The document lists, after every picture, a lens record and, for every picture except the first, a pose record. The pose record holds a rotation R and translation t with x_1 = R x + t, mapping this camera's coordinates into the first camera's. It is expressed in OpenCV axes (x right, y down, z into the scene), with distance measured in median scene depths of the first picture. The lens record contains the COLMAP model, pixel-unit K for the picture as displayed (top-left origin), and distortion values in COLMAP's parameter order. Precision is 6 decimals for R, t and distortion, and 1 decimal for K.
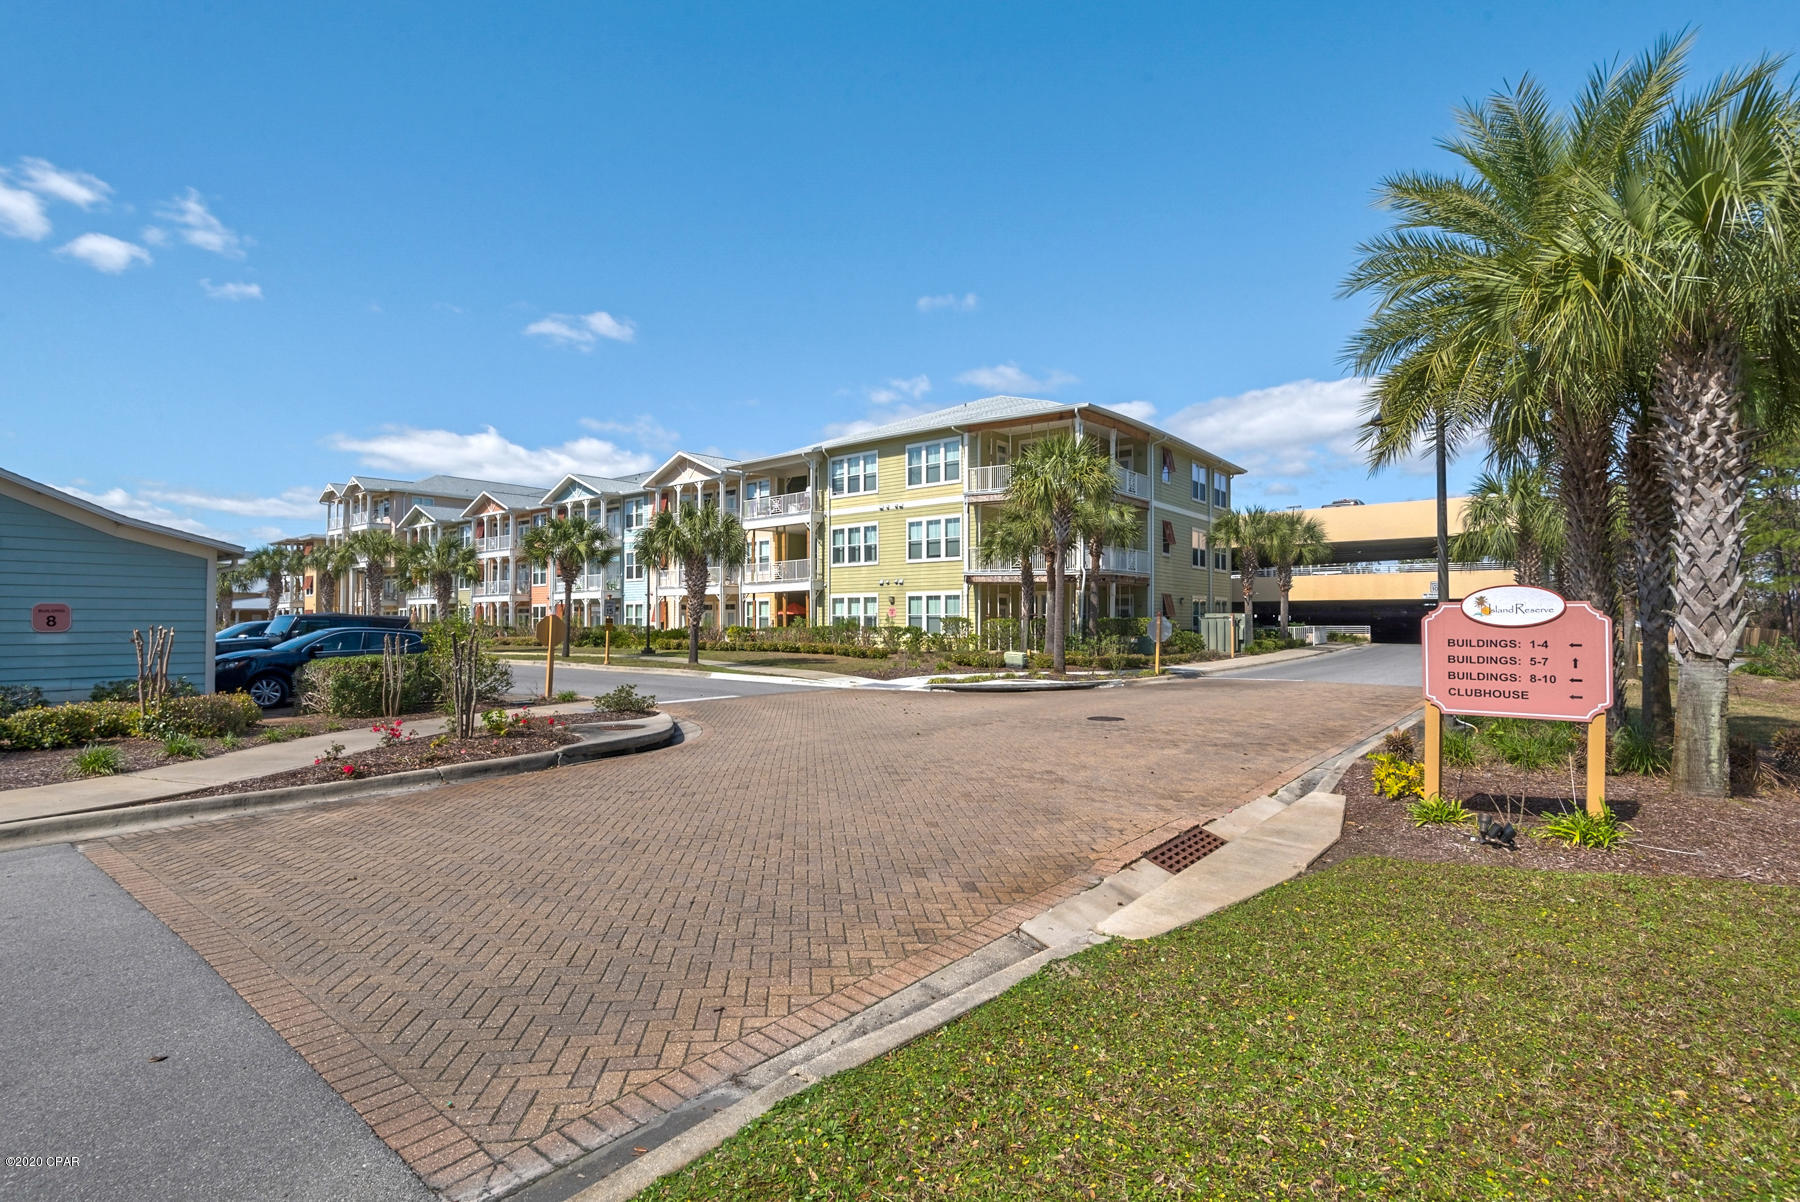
lens RADIAL K [[869.7, 0, 901.3], [0, 869.7, 608.7], [0, 0, 1]] dist [0.048814, 0.000697]
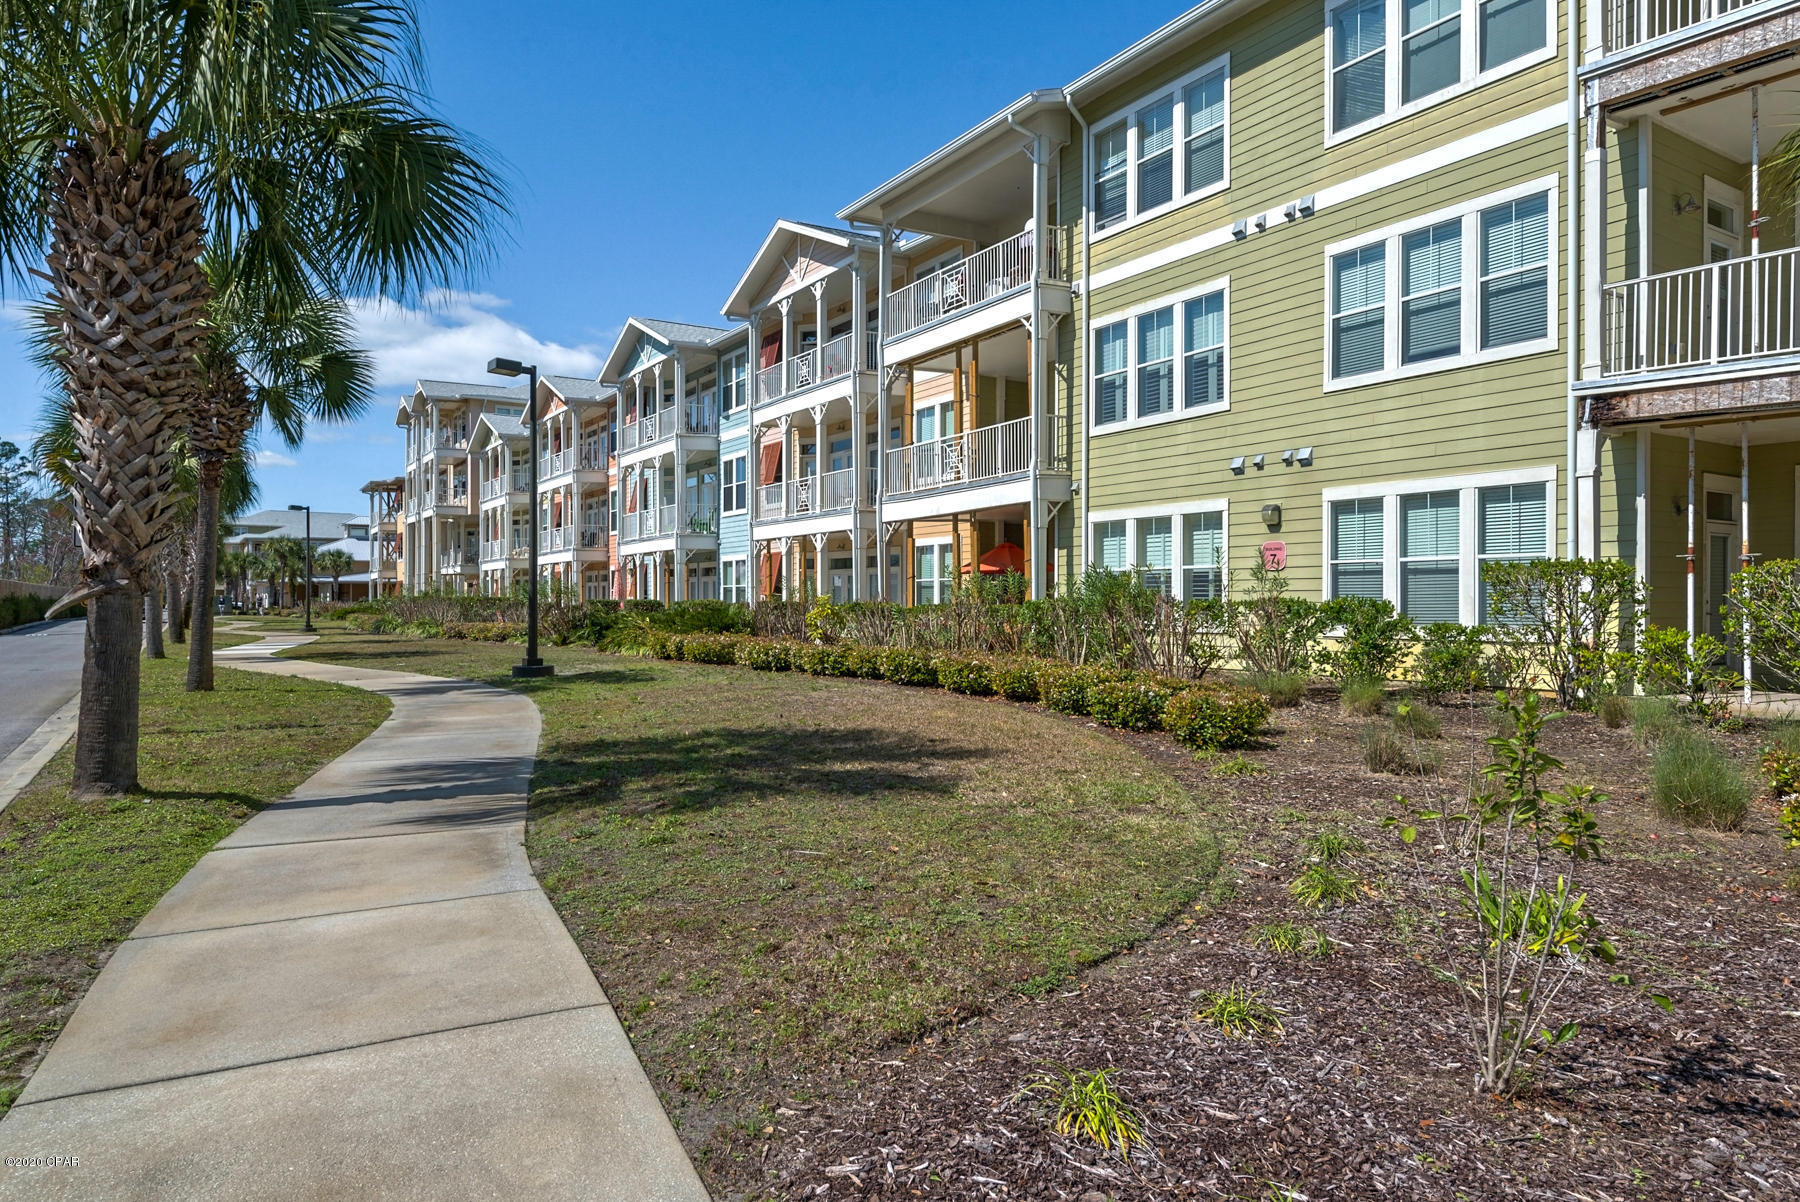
lens RADIAL K [[1106.7, 0, 892.4], [0, 1106.7, 614.7], [0, 0, 1]] dist [0.007387, -0.001635]
pose [[0.946495, 0.005036, -0.322680, -0.010906], [0.003287, 0.999676, 0.025245, 0.014100], [0.322702, -0.024955, 0.946172, 0.549608]]
